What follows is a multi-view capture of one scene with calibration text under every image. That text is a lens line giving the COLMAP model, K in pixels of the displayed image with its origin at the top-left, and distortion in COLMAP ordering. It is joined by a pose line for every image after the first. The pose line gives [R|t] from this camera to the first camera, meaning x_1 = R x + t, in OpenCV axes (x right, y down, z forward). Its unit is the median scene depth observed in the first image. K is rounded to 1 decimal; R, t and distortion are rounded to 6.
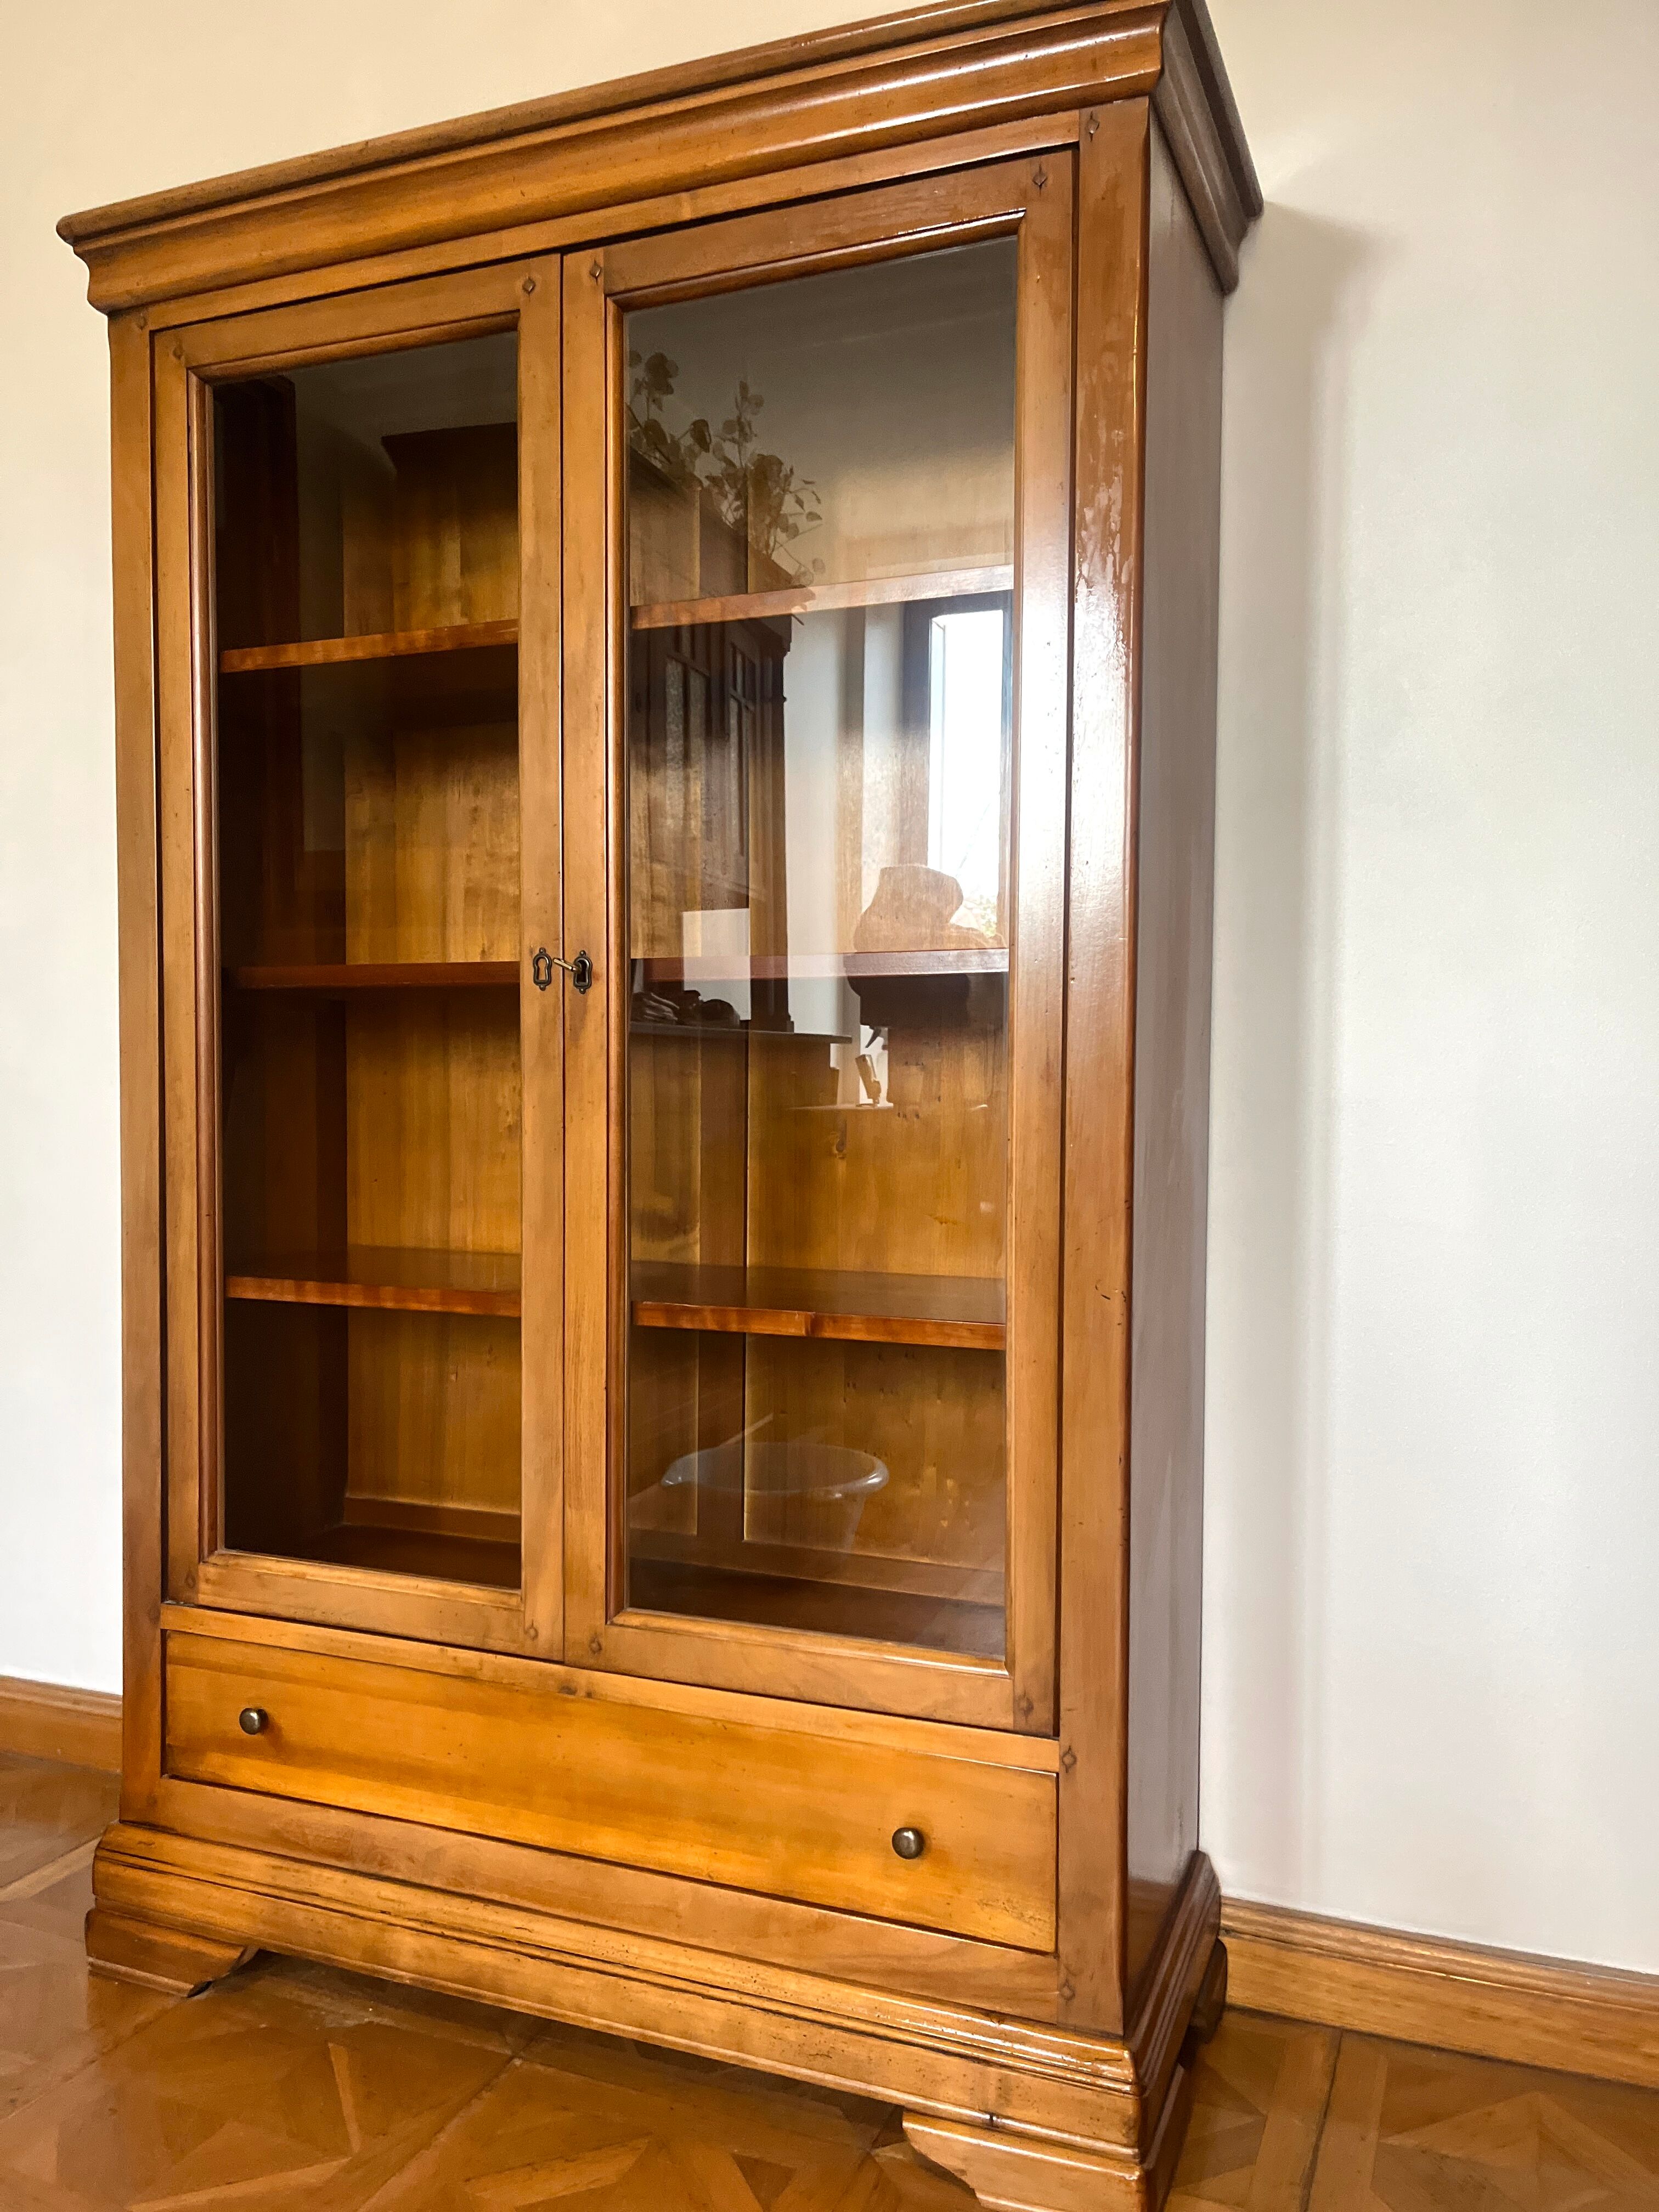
lens RADIAL K [[1668.8, 0, 831.4], [0, 1668.8, 1129.9], [0, 0, 1]] dist [0.058924, -0.097323]
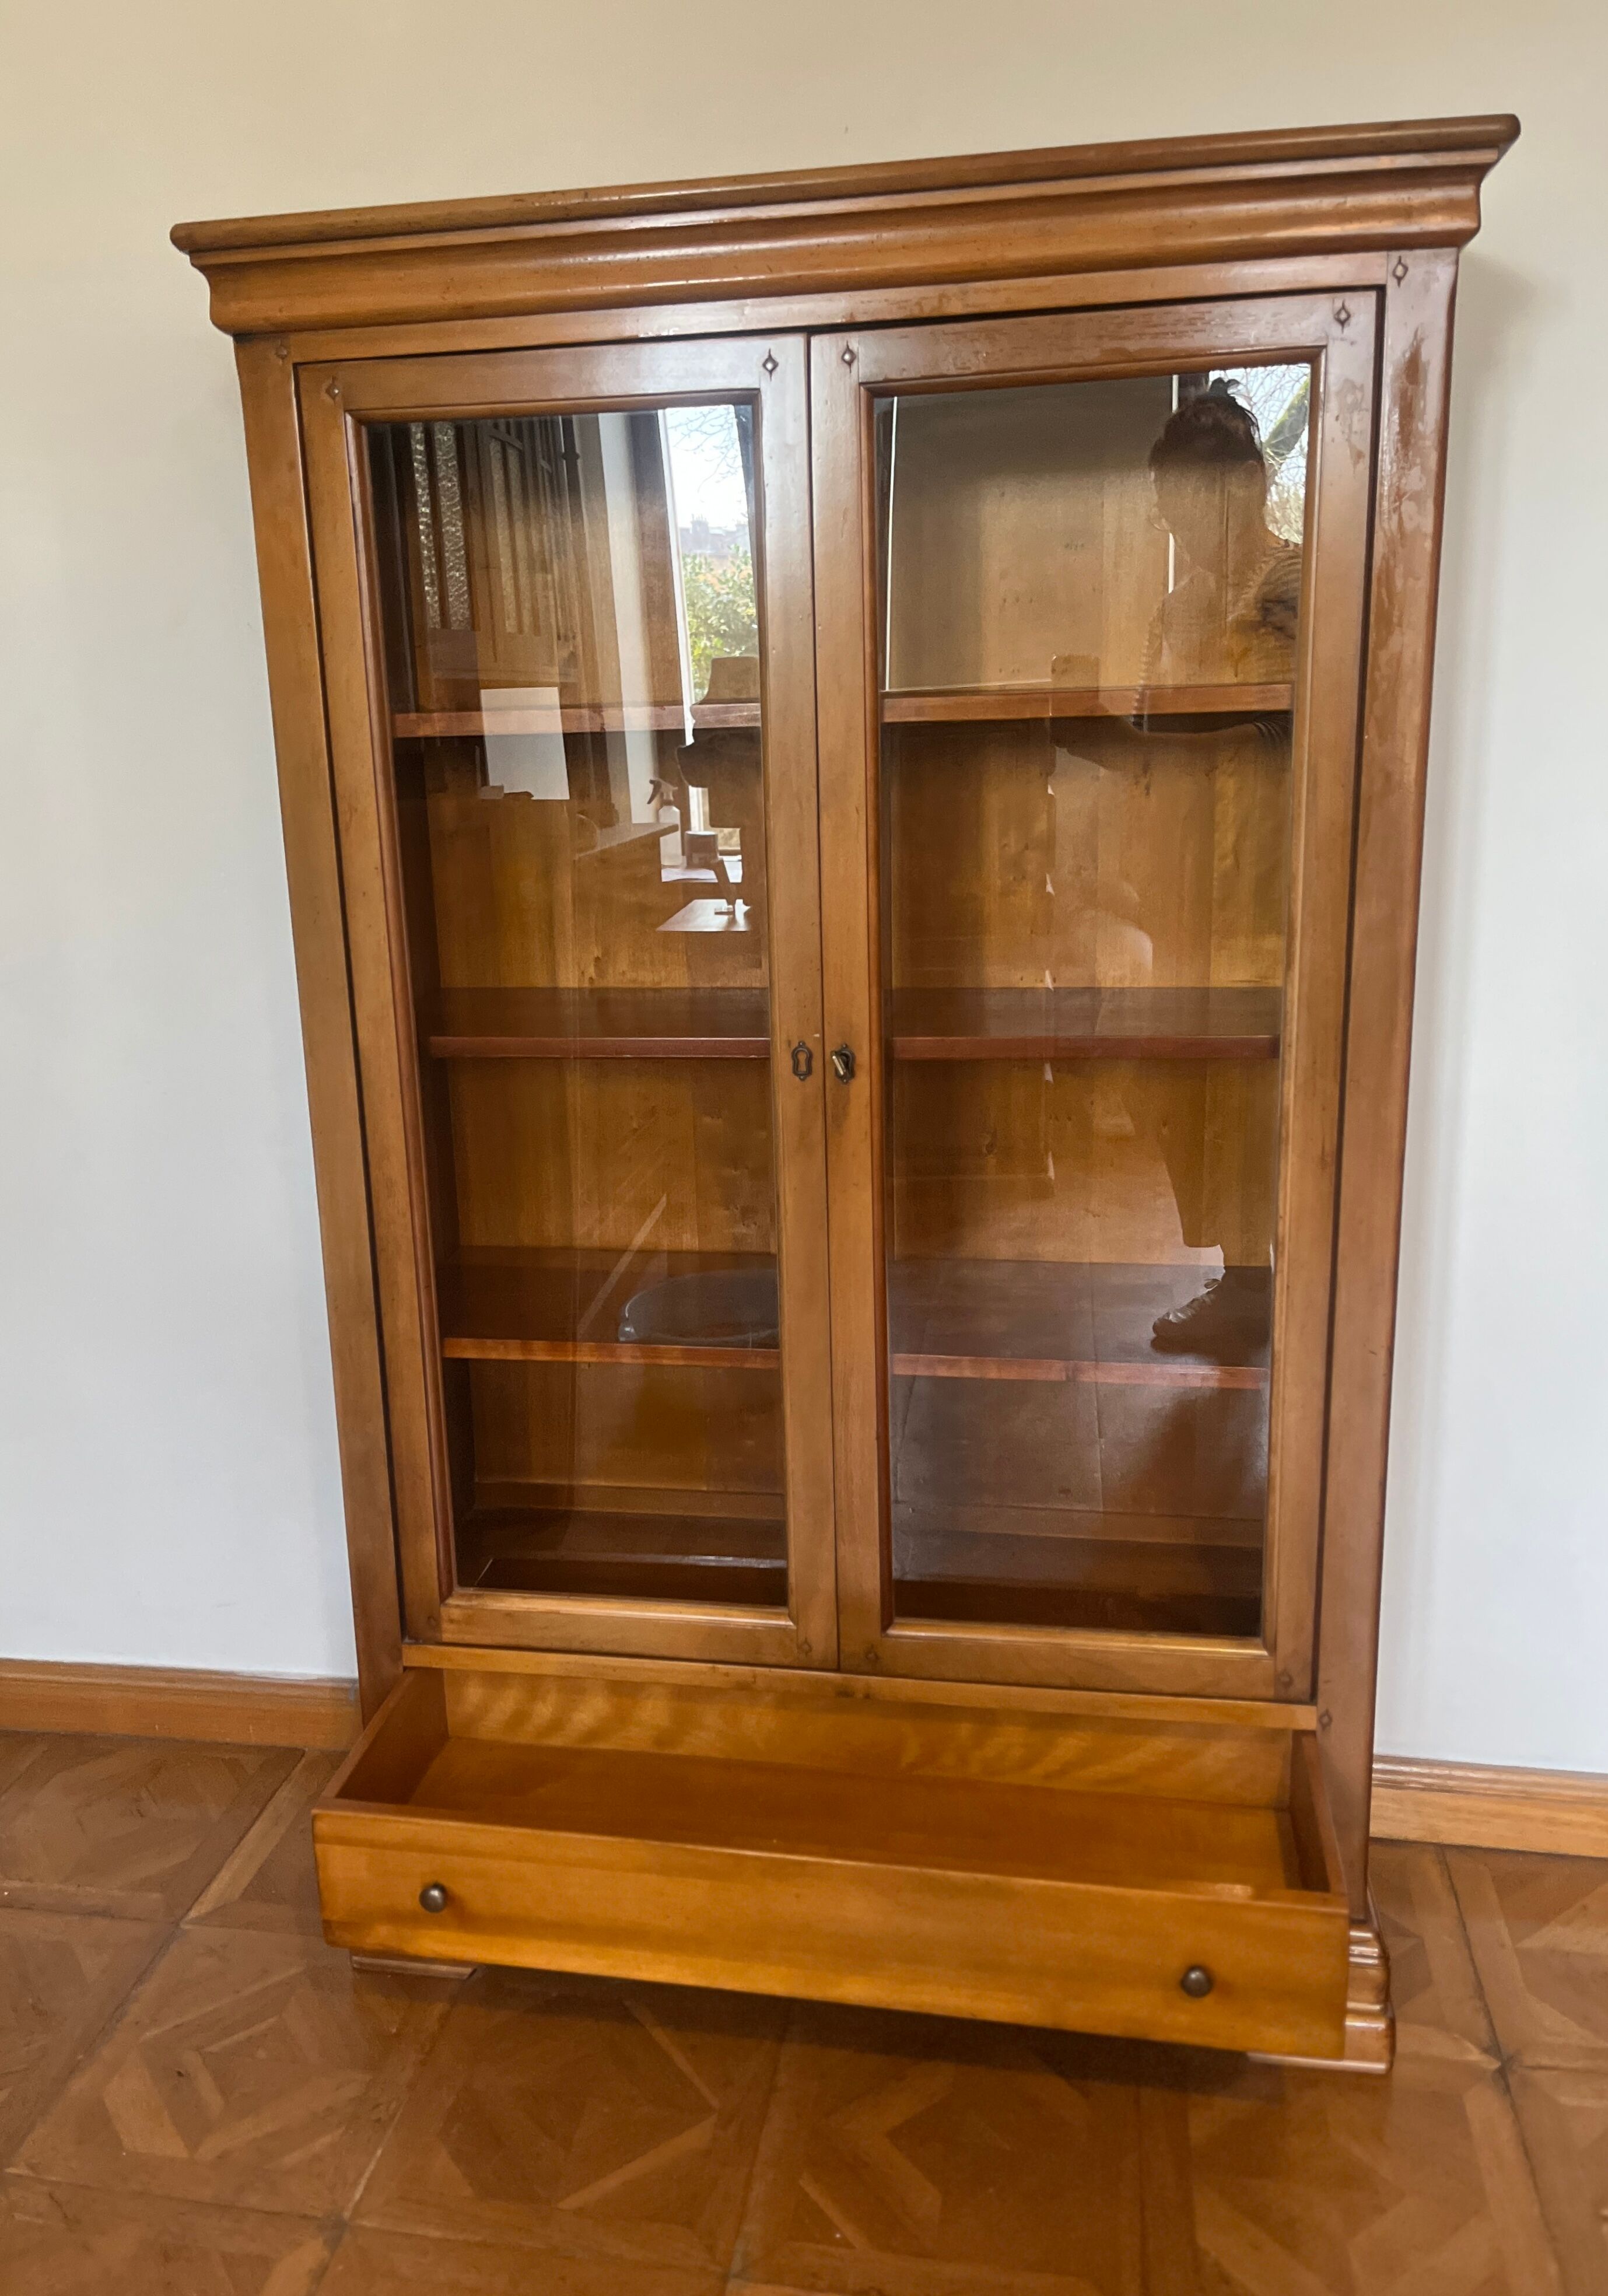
lens RADIAL K [[1766.0, 0, 744.7], [0, 1766.0, 1096.1], [0, 0, 1]] dist [0.051799, -0.080798]
pose [[0.979601, -0.081150, 0.183837, -0.405693], [0.044871, 0.980069, 0.193525, -0.284124], [-0.195878, -0.181329, 0.963718, -0.047414]]
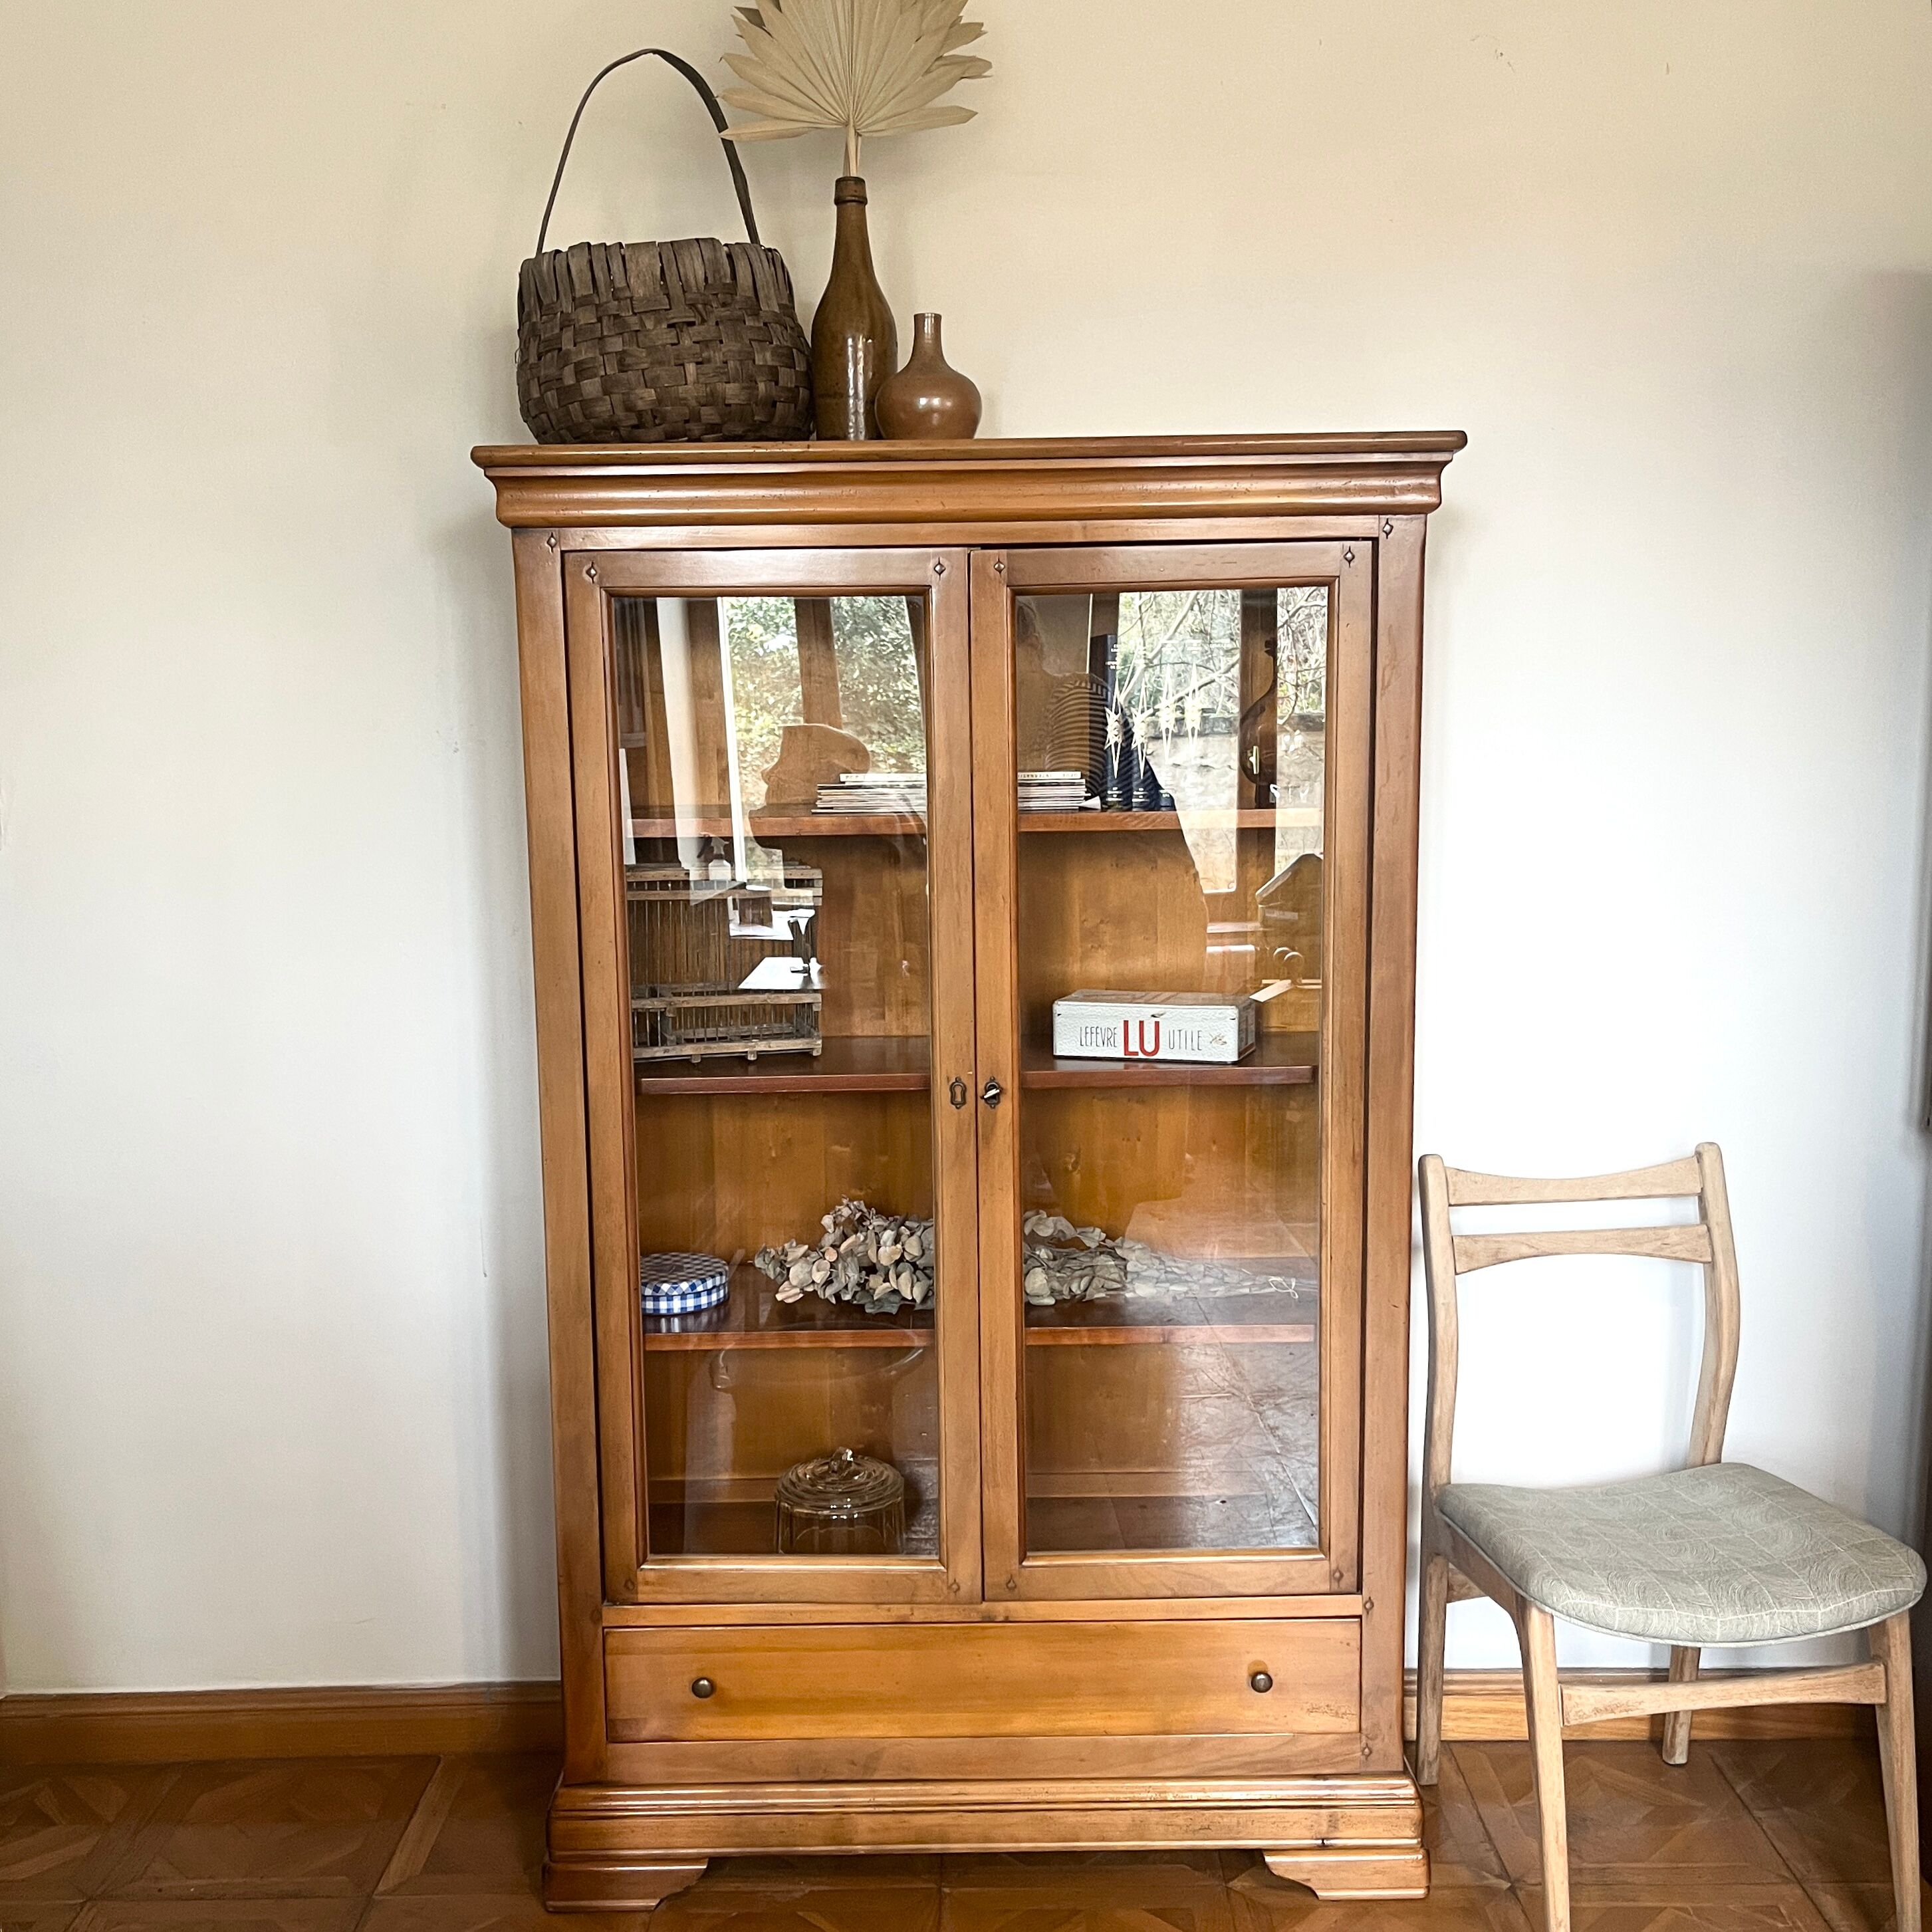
lens RADIAL K [[2002.6, 0, 942.8], [0, 2002.6, 962.2], [0, 0, 1]] dist [0.001582, 0.005315]
pose [[0.928991, -0.066384, 0.364101, -0.738647], [0.032789, 0.994676, 0.097693, -0.345713], [-0.368648, -0.078817, 0.926222, -0.429014]]
